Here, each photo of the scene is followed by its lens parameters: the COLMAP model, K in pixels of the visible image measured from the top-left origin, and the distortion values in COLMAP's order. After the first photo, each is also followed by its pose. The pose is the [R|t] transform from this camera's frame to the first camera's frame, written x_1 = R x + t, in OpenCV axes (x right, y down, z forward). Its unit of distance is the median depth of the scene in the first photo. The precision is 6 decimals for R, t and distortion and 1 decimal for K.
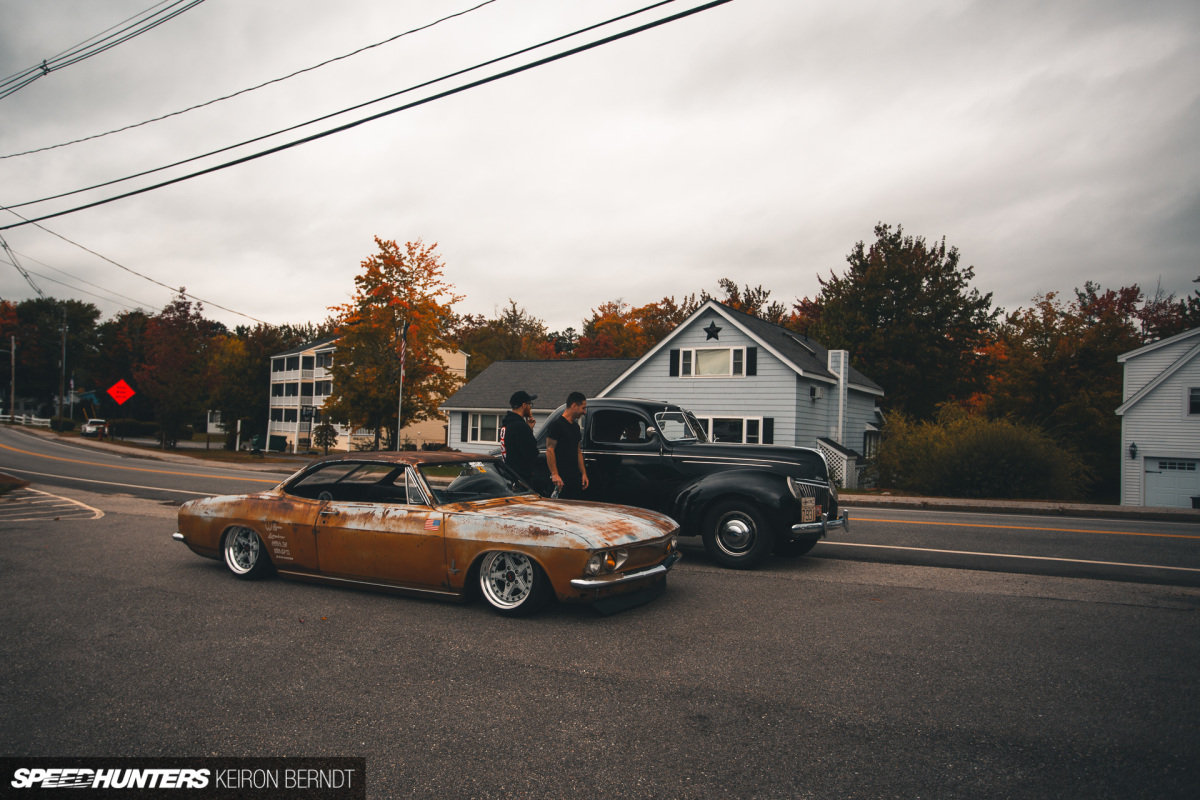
lens RADIAL K [[824.8, 0, 600.1], [0, 824.8, 398.2], [0, 0, 1]] dist [-0.006552, -0.000578]
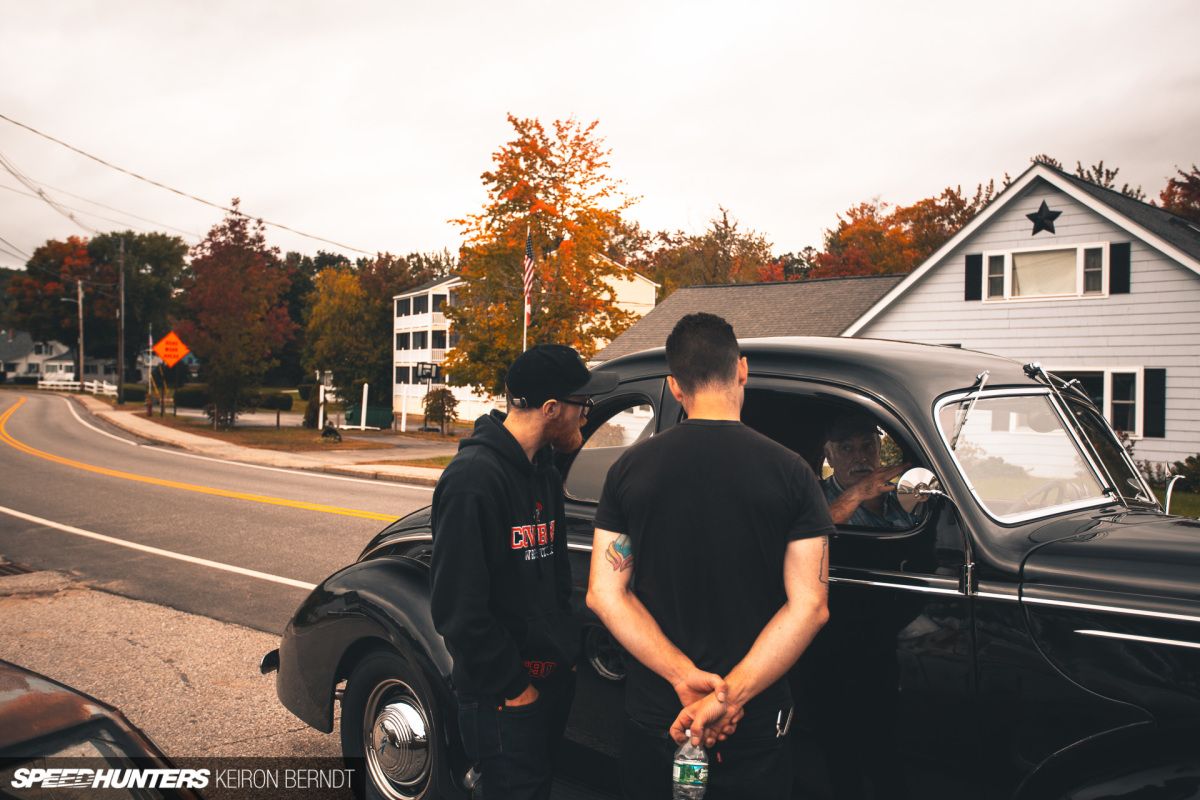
lens RADIAL K [[1100.6, 0, 599.5], [0, 1100.6, 397.8], [0, 0, 1]] dist [0.000101, 0.000000]
pose [[0.974397, -0.013367, -0.224439, 0.003439], [0.024149, 0.998679, 0.045364, 0.000366], [0.223536, -0.049623, 0.973432, 0.100306]]
